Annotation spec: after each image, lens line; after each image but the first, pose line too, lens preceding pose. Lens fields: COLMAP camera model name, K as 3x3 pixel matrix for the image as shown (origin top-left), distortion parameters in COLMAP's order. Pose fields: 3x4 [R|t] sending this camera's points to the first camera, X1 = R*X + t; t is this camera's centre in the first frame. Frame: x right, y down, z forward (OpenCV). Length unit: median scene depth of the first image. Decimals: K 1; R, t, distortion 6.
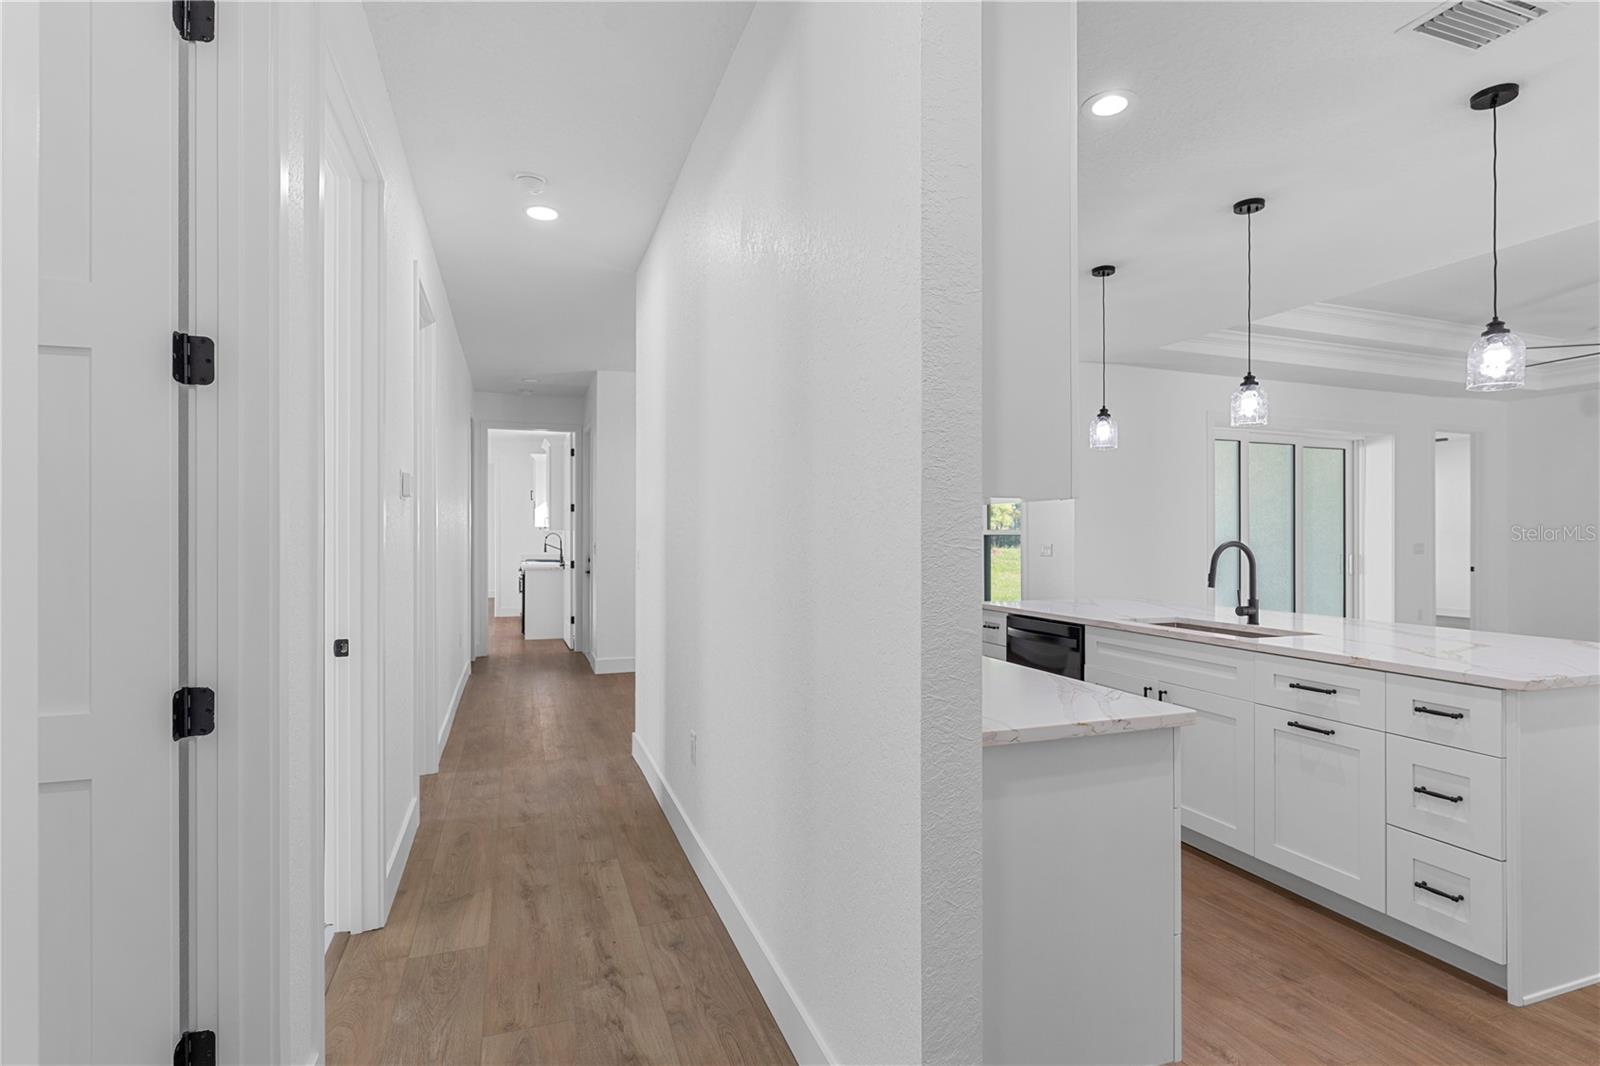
lens RADIAL K [[780.1, 0, 790.8], [0, 780.1, 531.3], [0, 0, 1]] dist [-0.001374, 0.001837]
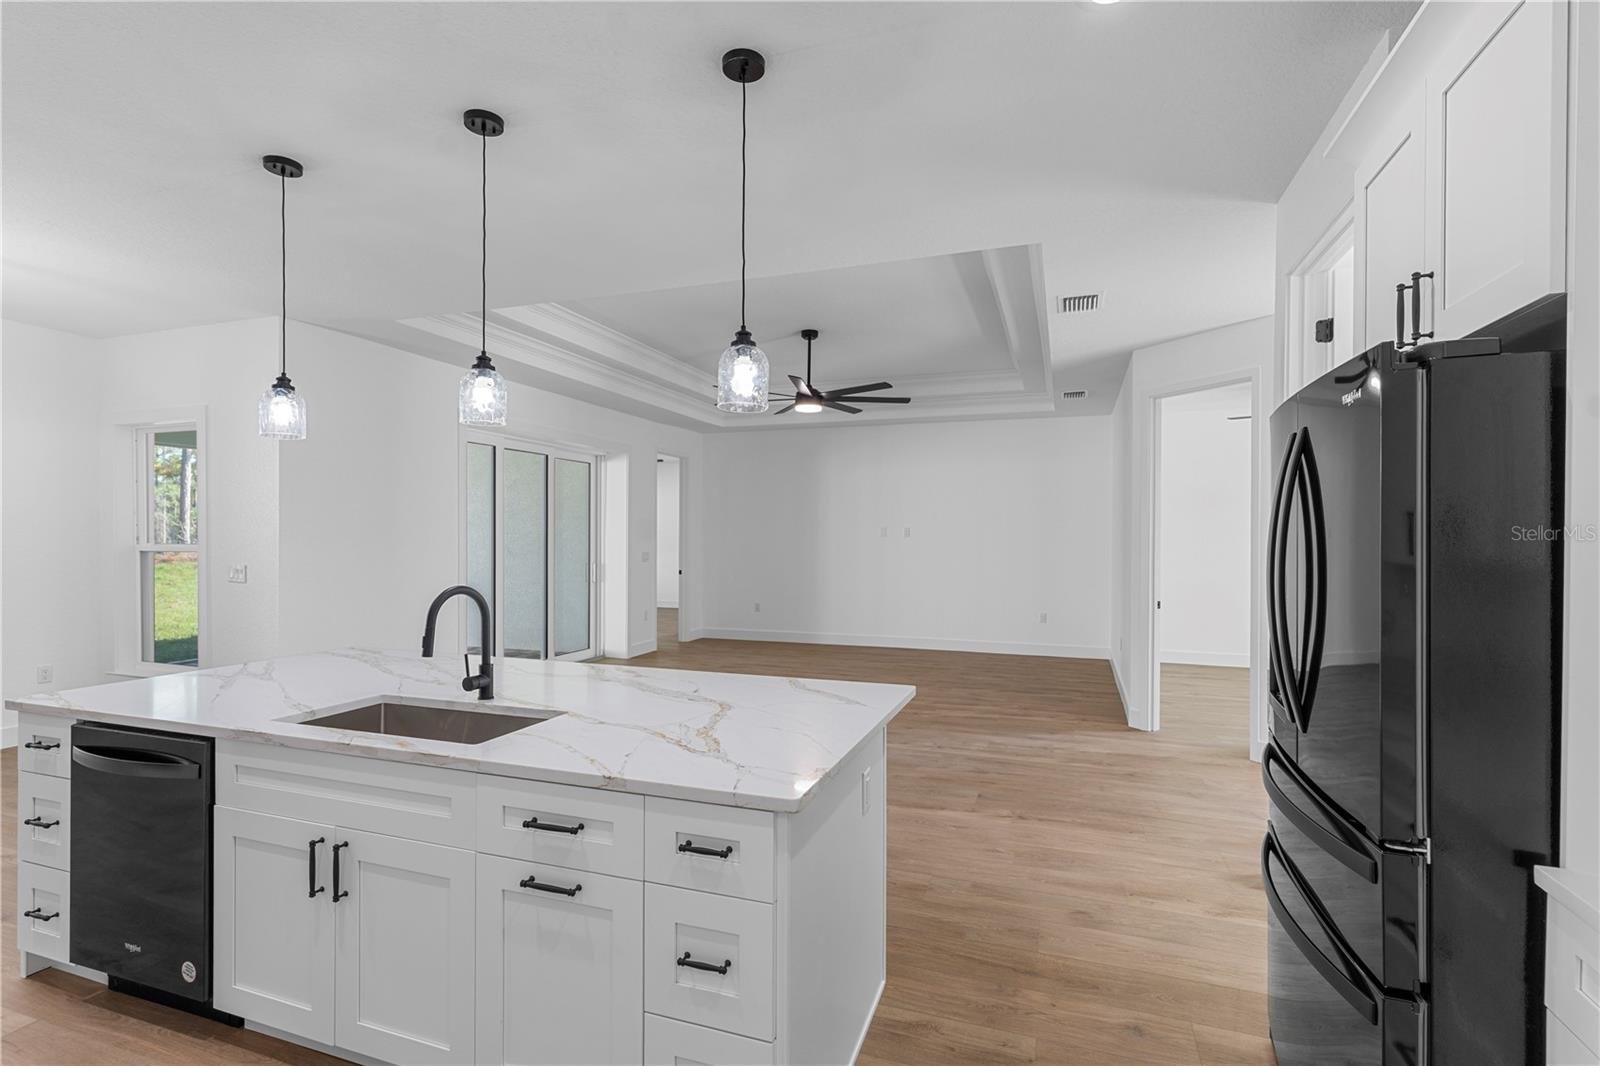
lens RADIAL K [[778.4, 0, 797.8], [0, 778.4, 538.5], [0, 0, 1]] dist [0.003466, 0.000713]
pose [[0.636990, -0.002117, 0.770869, 0.218764], [-0.006510, 0.999946, 0.008126, -0.037907], [-0.770845, -0.010195, 0.636942, 0.315703]]
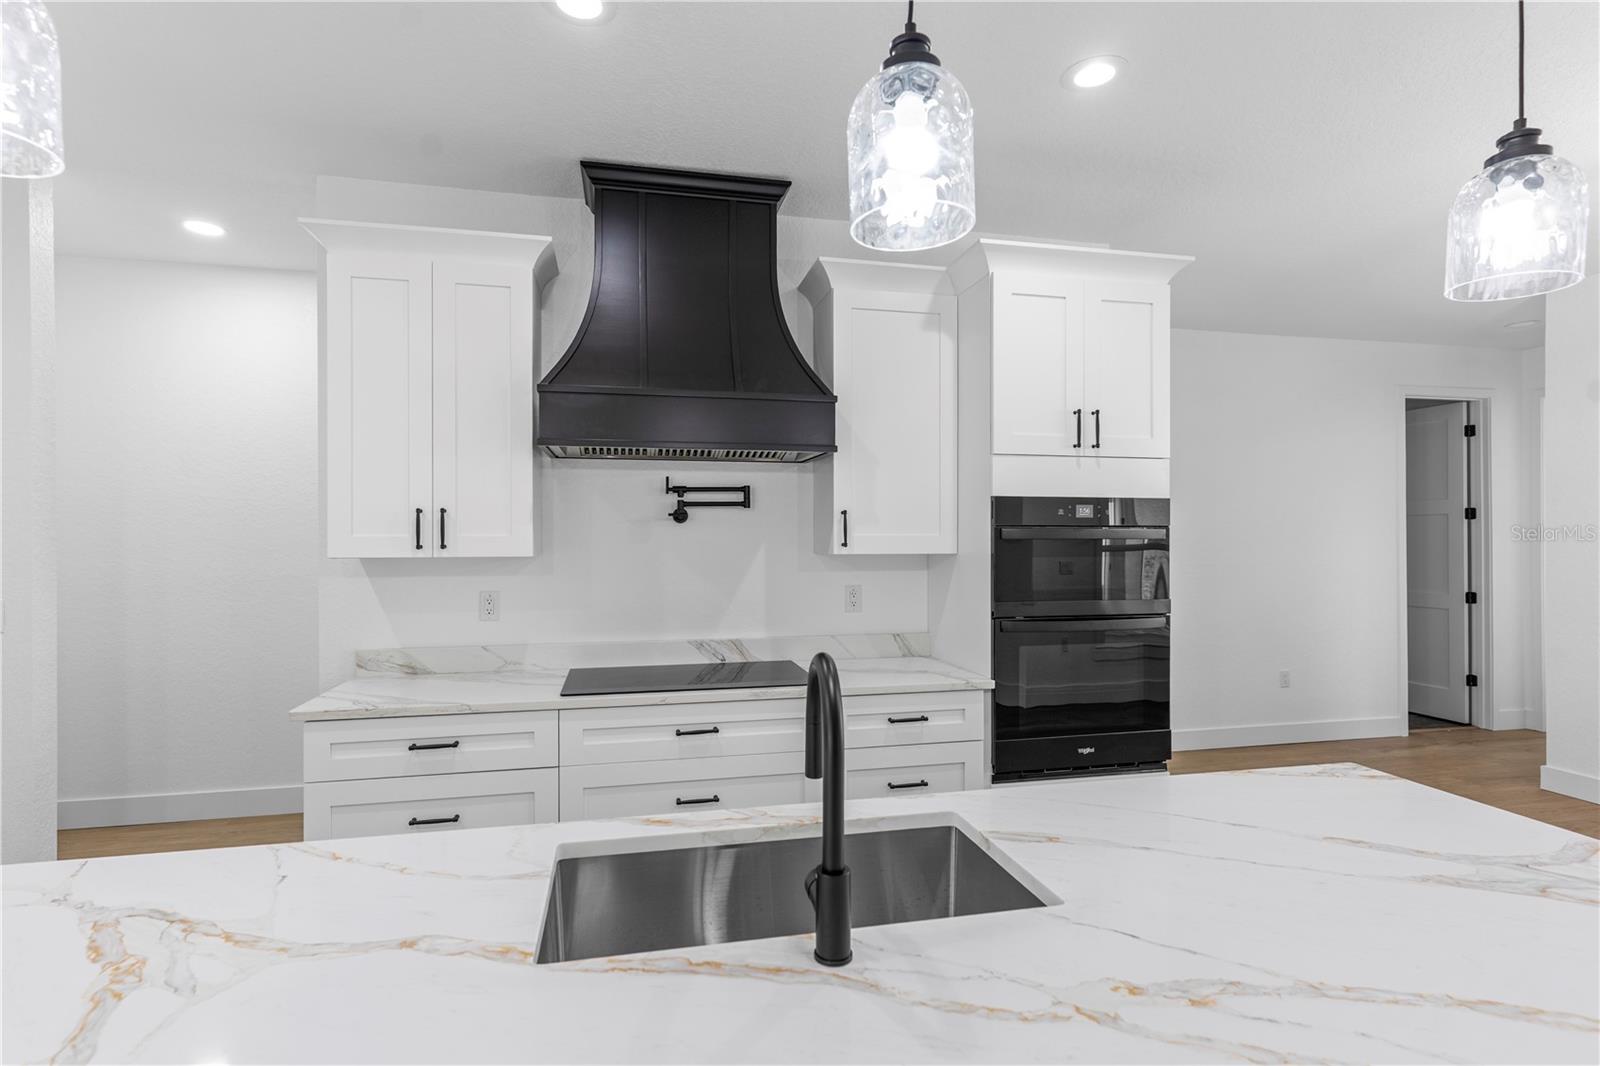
lens RADIAL K [[778.4, 0, 798.4], [0, 778.4, 532.8], [0, 0, 1]] dist [0.003466, 0.000713]
pose [[-0.131124, 0.001731, -0.991364, 0.866827], [0.015860, 0.999874, -0.000351, -0.035756], [0.991239, -0.015769, -0.131135, 1.015810]]
